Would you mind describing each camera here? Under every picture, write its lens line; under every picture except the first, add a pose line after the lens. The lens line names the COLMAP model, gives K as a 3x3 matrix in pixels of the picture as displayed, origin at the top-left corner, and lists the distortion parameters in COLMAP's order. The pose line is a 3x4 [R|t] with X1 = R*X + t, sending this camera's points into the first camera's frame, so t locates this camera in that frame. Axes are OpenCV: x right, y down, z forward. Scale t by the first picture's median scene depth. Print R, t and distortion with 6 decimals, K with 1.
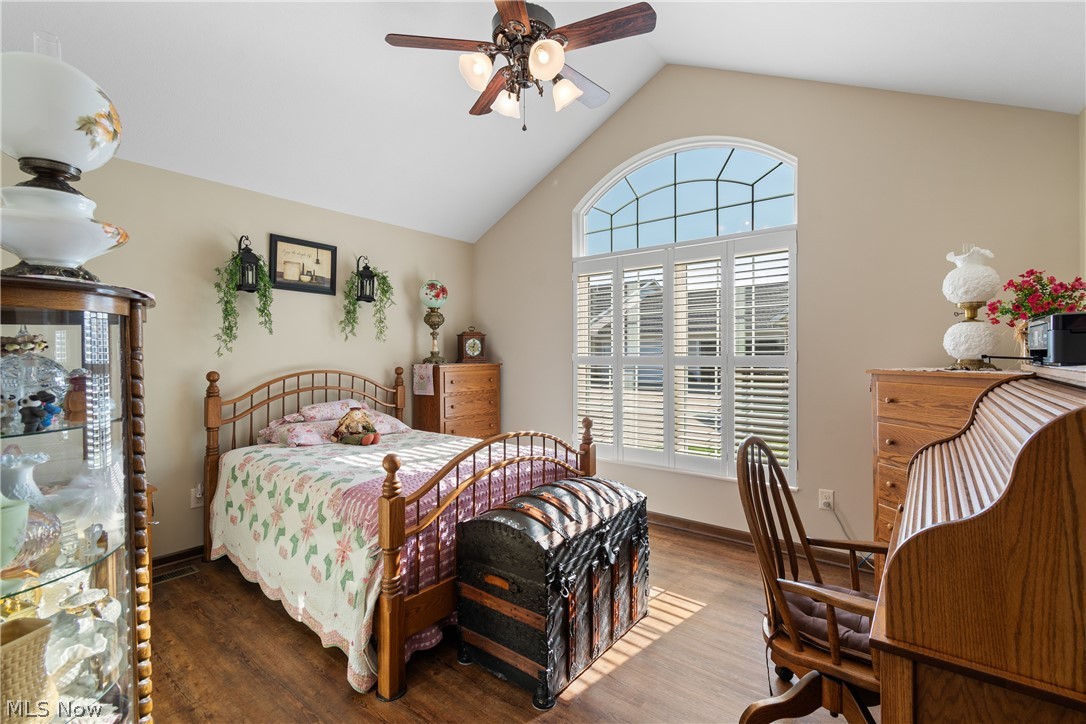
lens RADIAL K [[482.5, 0, 535.4], [0, 482.5, 362.9], [0, 0, 1]] dist [0.004274, -0.003263]
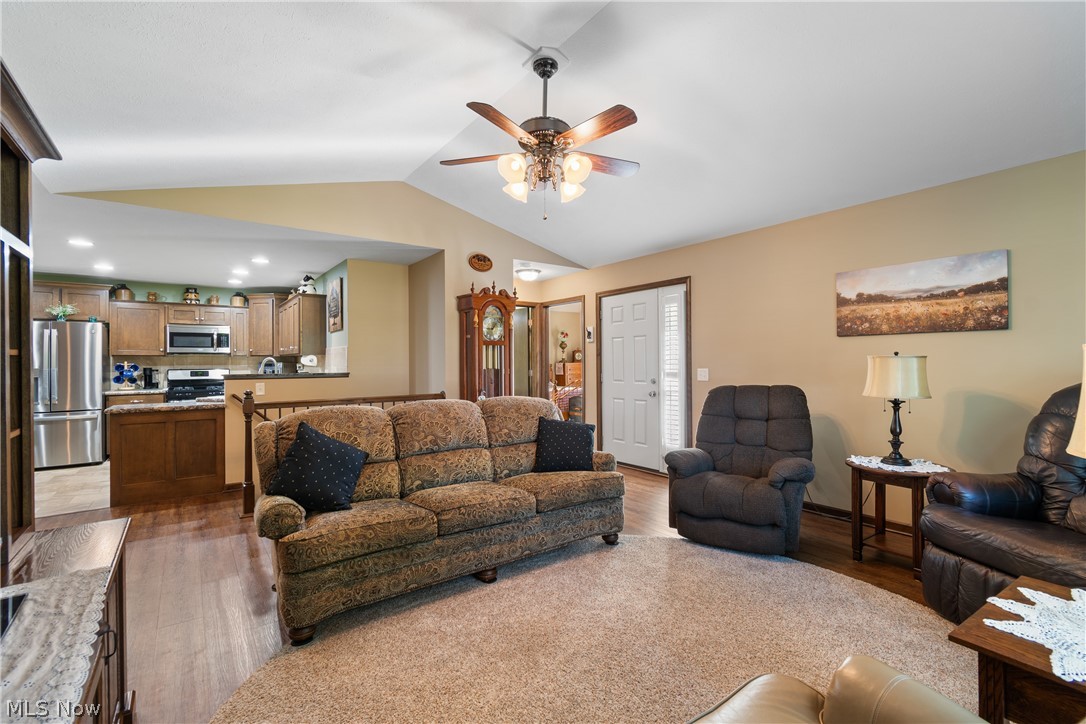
lens RADIAL K [[482.5, 0, 552.5], [0, 482.5, 360.6], [0, 0, 1]] dist [0.004274, -0.003263]
pose [[0.973809, -0.005832, -0.227295, 0.365732], [0.005181, 0.999981, -0.003460, -0.000529], [0.227310, 0.002192, 0.973820, -1.747892]]
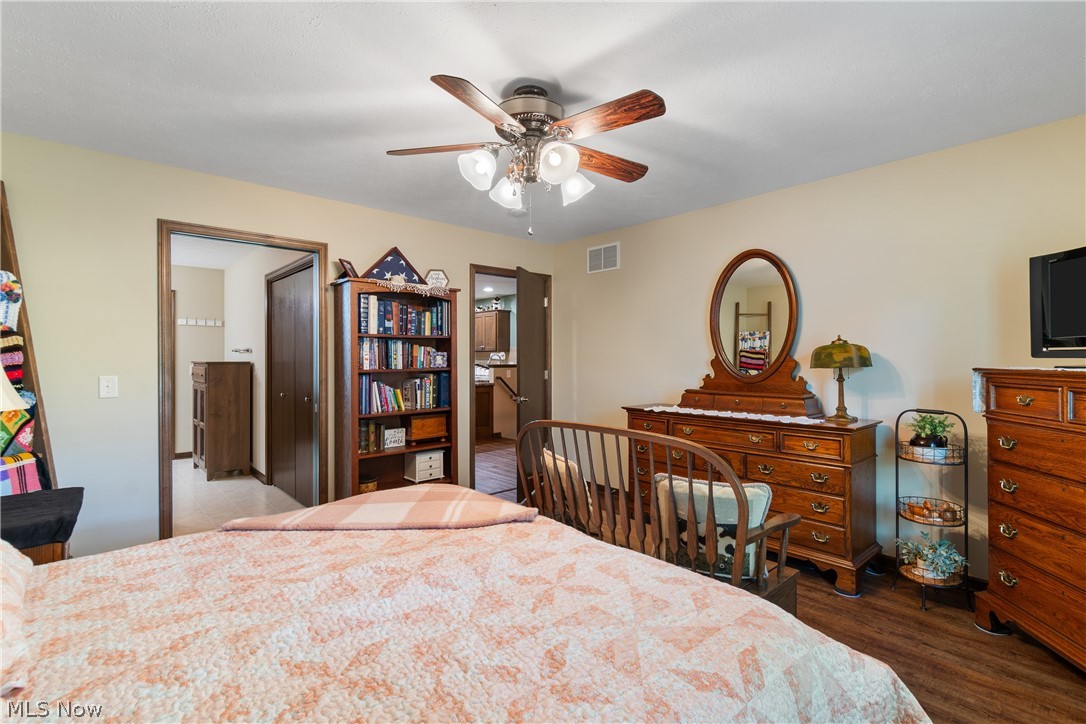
lens RADIAL K [[482.5, 0, 524.0], [0, 482.5, 354.0], [0, 0, 1]] dist [0.004274, -0.003263]
pose [[0.981448, -0.004121, -0.191683, -0.234357], [0.002544, 0.999961, -0.008472, 0.001308], [0.191710, 0.007828, 0.981420, -2.635374]]
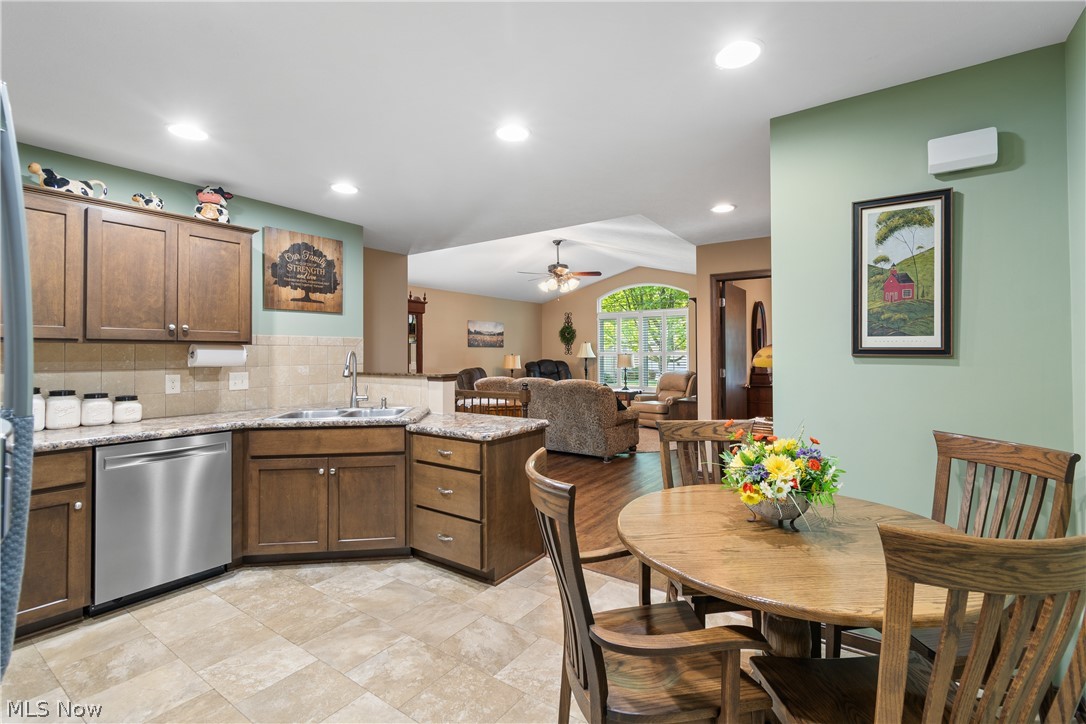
lens RADIAL K [[482.5, 0, 553.4], [0, 482.5, 348.6], [0, 0, 1]] dist [0.004274, -0.003263]
pose [[-0.093959, 0.013529, 0.995484, -1.689486], [0.005499, 0.999899, -0.013070, -0.008733], [-0.995561, 0.004246, -0.094024, -0.834342]]
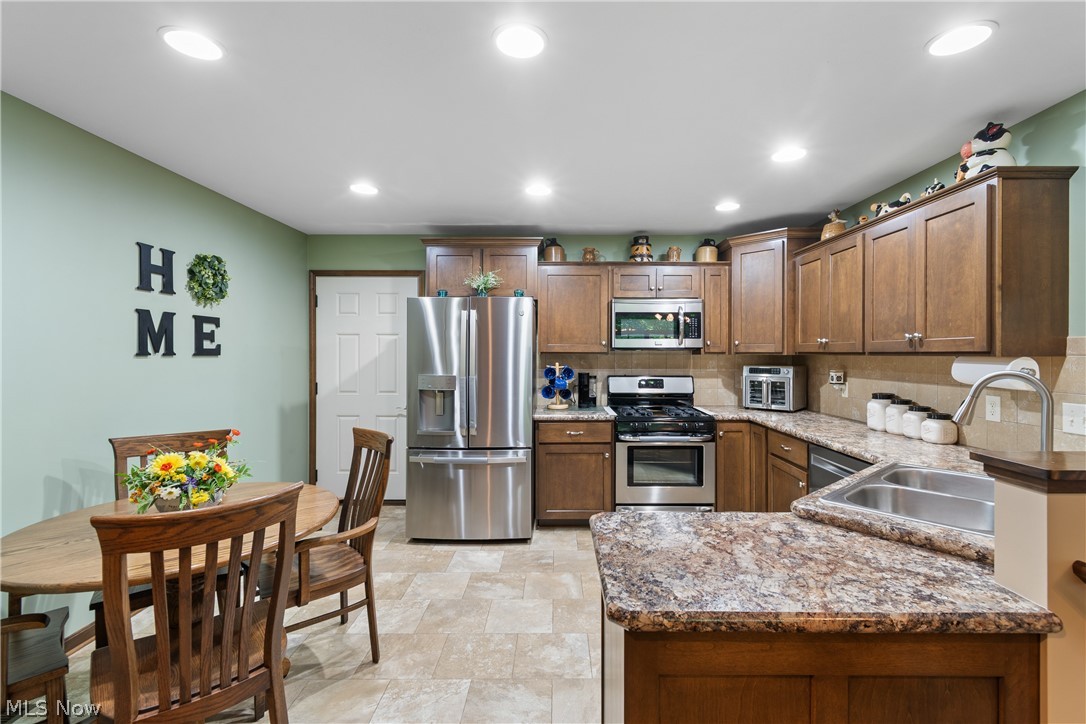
lens RADIAL K [[482.5, 0, 553.4], [0, 482.5, 351.9], [0, 0, 1]] dist [0.004274, -0.003263]
pose [[0.636783, -0.000270, -0.771043, -0.706701], [-0.002793, 0.999993, -0.002657, -0.031421], [0.771038, 0.003845, 0.636778, -1.088831]]
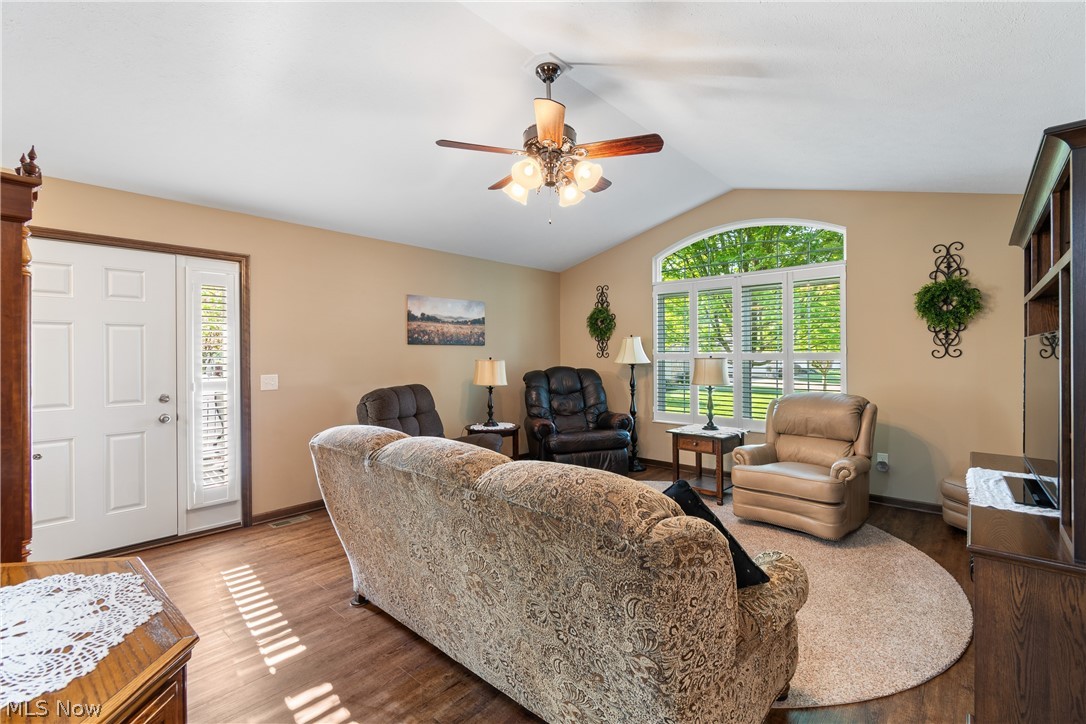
lens RADIAL K [[482.5, 0, 554.3], [0, 482.5, 355.2], [0, 0, 1]] dist [0.004274, -0.003263]
pose [[0.020038, 0.000233, 0.999799, -0.547049], [0.006592, 0.999978, -0.000365, -0.018915], [-0.999777, 0.006598, 0.020036, -1.051139]]
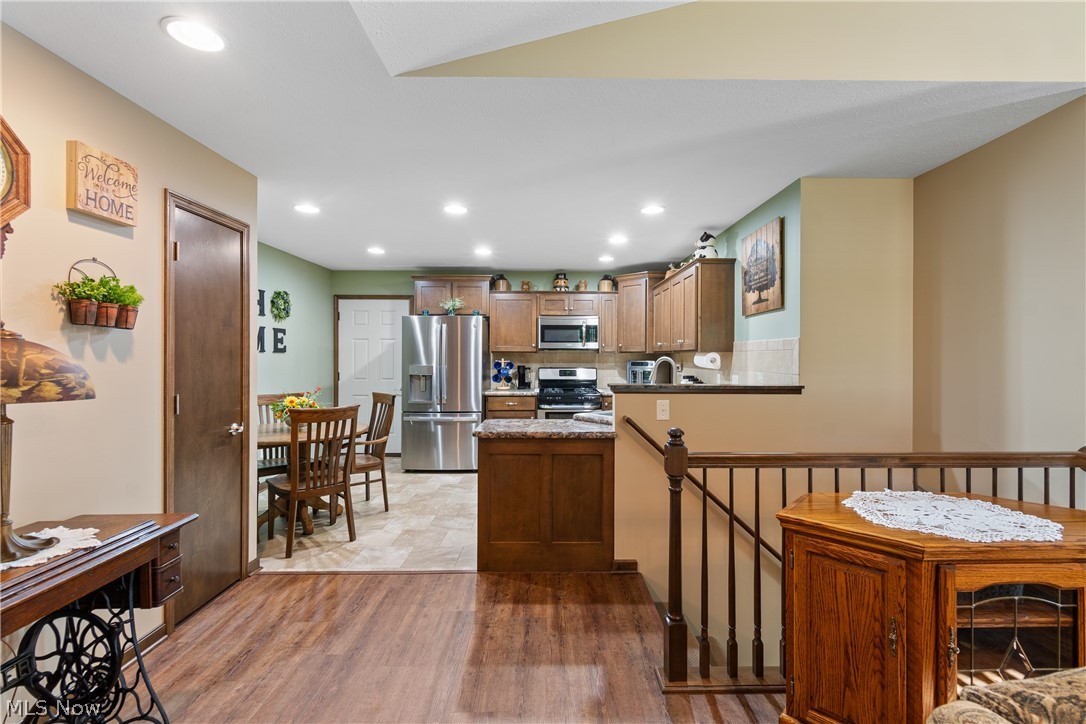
lens RADIAL K [[482.5, 0, 552.7], [0, 482.5, 353.6], [0, 0, 1]] dist [0.004274, -0.003263]
pose [[0.649466, -0.001190, -0.760390, -0.212498], [-0.004465, 0.999976, -0.005378, -0.018823], [0.760378, 0.006887, 0.649444, -1.309428]]
